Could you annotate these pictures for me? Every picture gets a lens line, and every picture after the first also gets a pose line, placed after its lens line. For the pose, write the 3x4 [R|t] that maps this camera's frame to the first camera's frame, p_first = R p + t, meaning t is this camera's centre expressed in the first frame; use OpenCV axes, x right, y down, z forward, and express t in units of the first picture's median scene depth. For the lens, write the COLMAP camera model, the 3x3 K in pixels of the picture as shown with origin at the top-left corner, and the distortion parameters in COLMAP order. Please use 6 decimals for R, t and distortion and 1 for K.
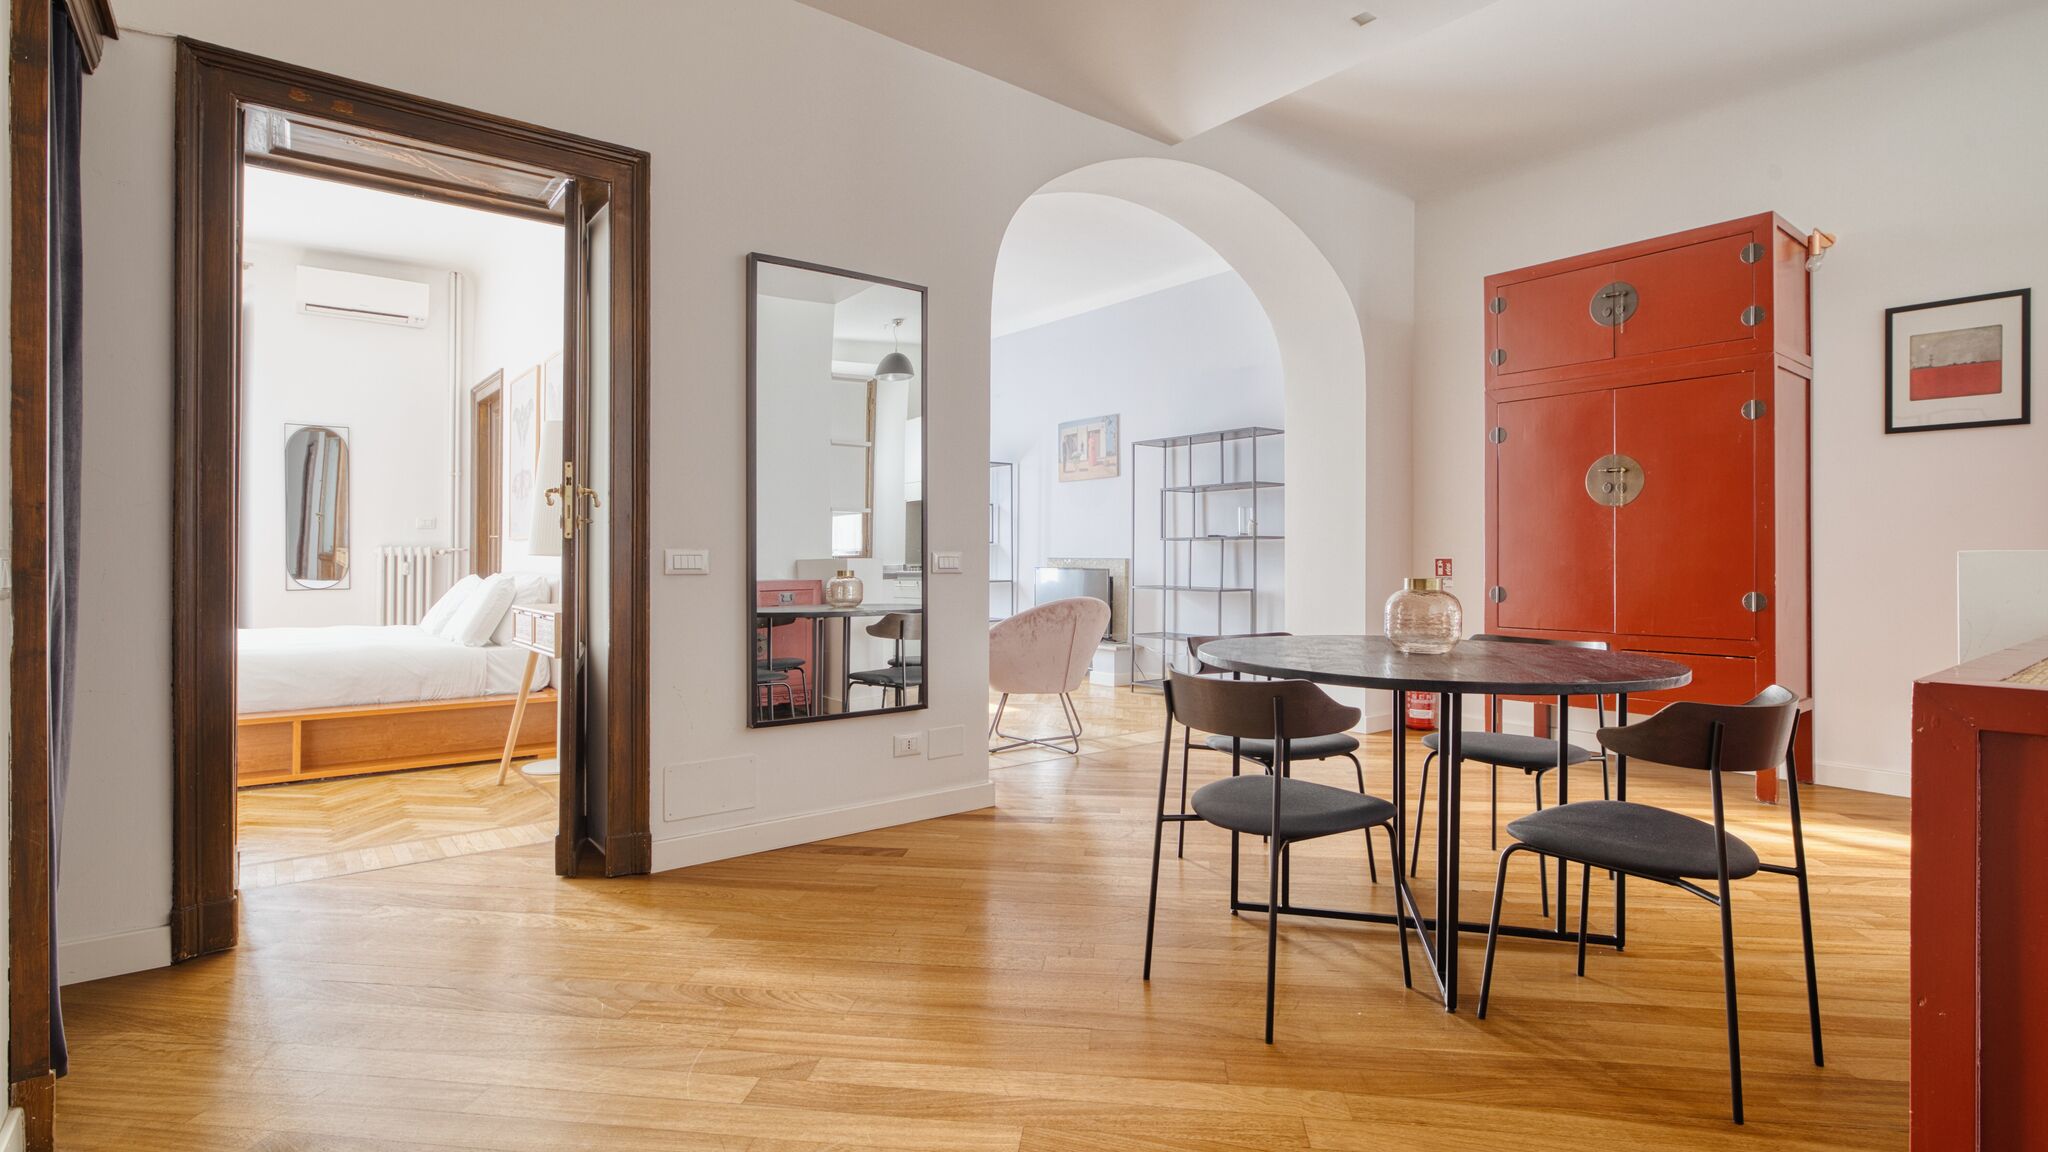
lens RADIAL K [[1021.3, 0, 1026.7], [0, 1021.3, 558.5], [0, 0, 1]] dist [0.001536, 0.000374]
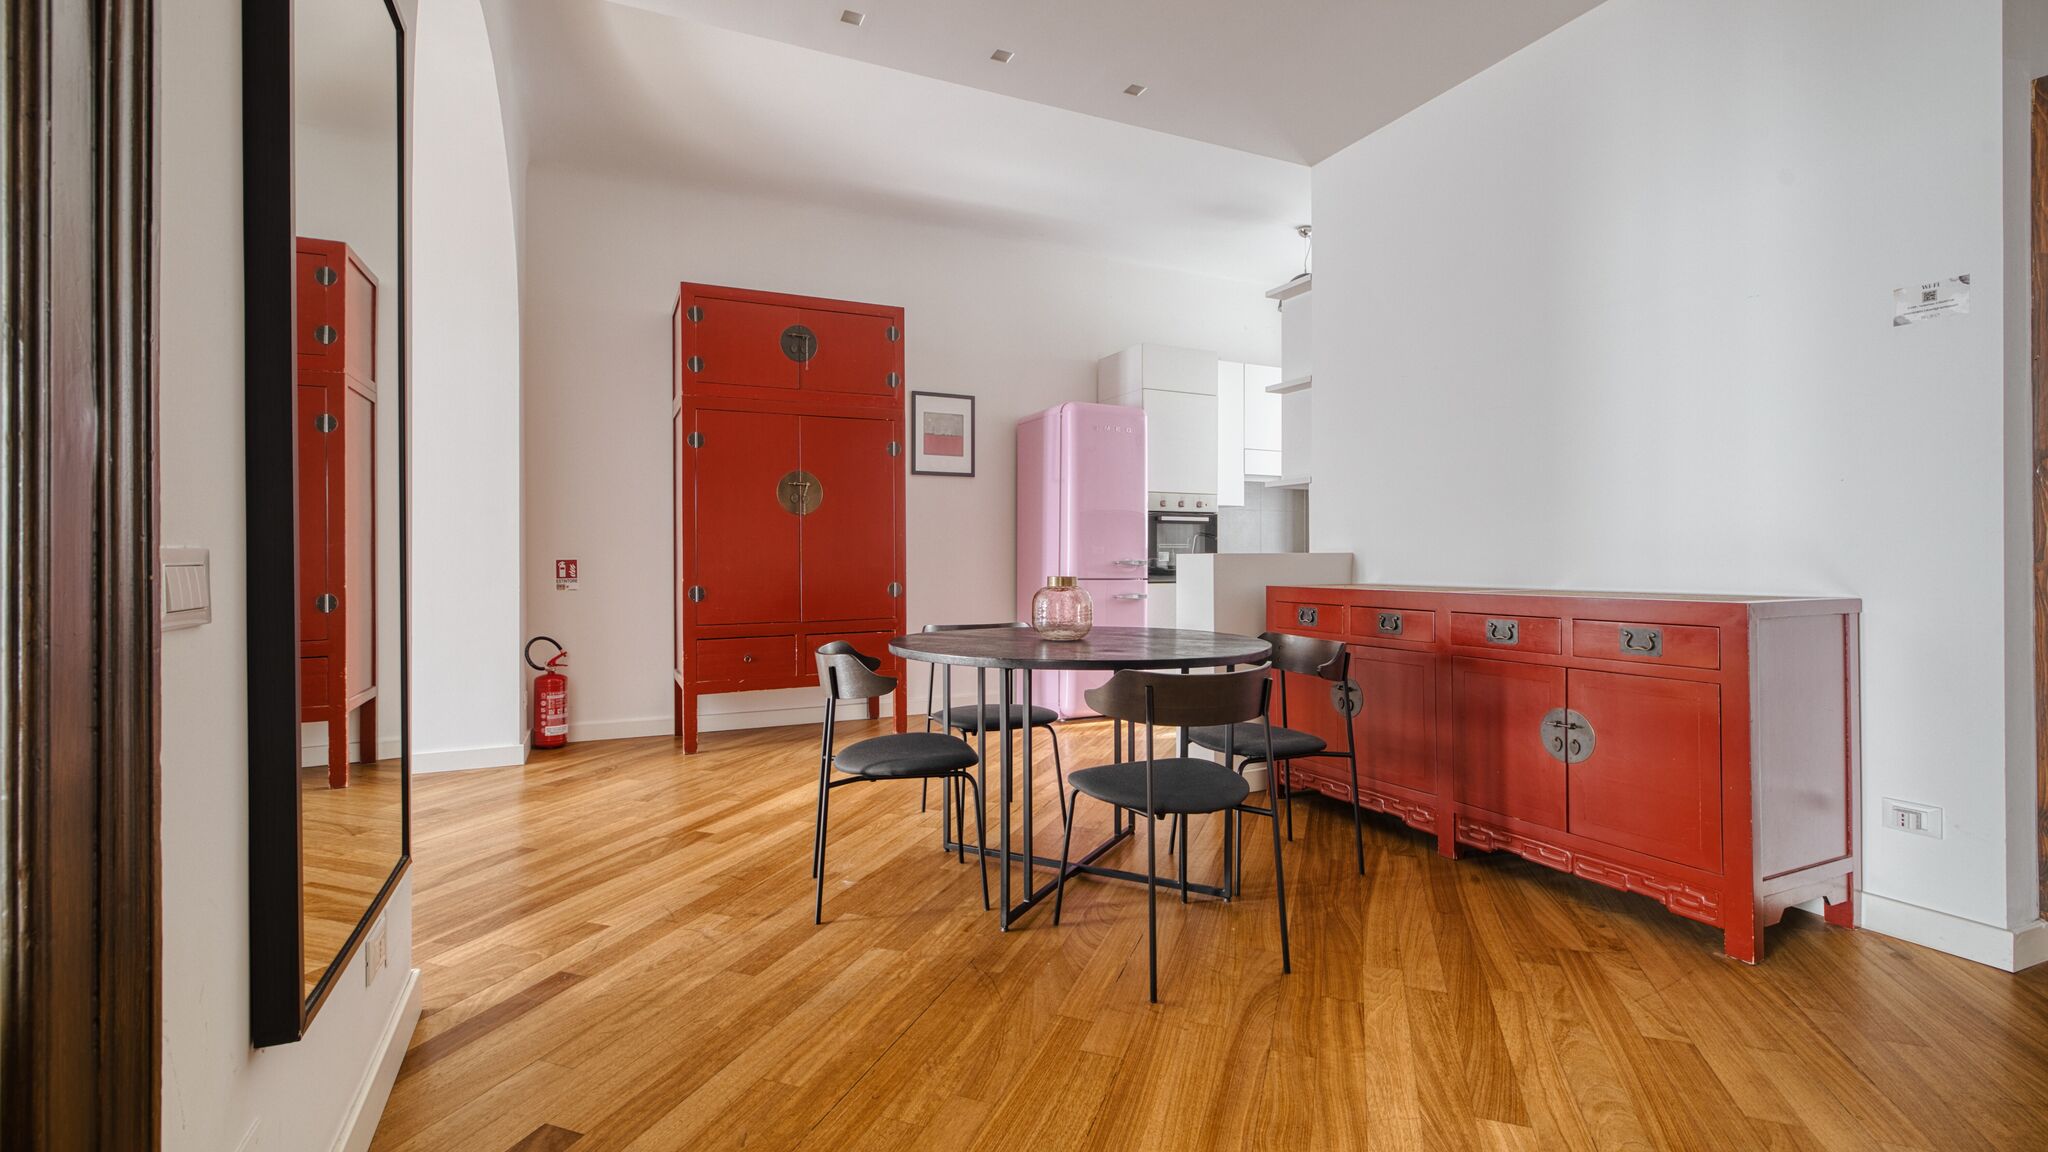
lens RADIAL K [[920.1, 0, 1028.8], [0, 920.1, 562.0], [0, 0, 1]] dist [-0.010855, 0.000037]
pose [[0.203054, -0.004372, 0.979158, -0.447581], [0.005758, 0.999978, 0.003271, 0.002585], [-0.979151, 0.004974, 0.203075, 0.575519]]
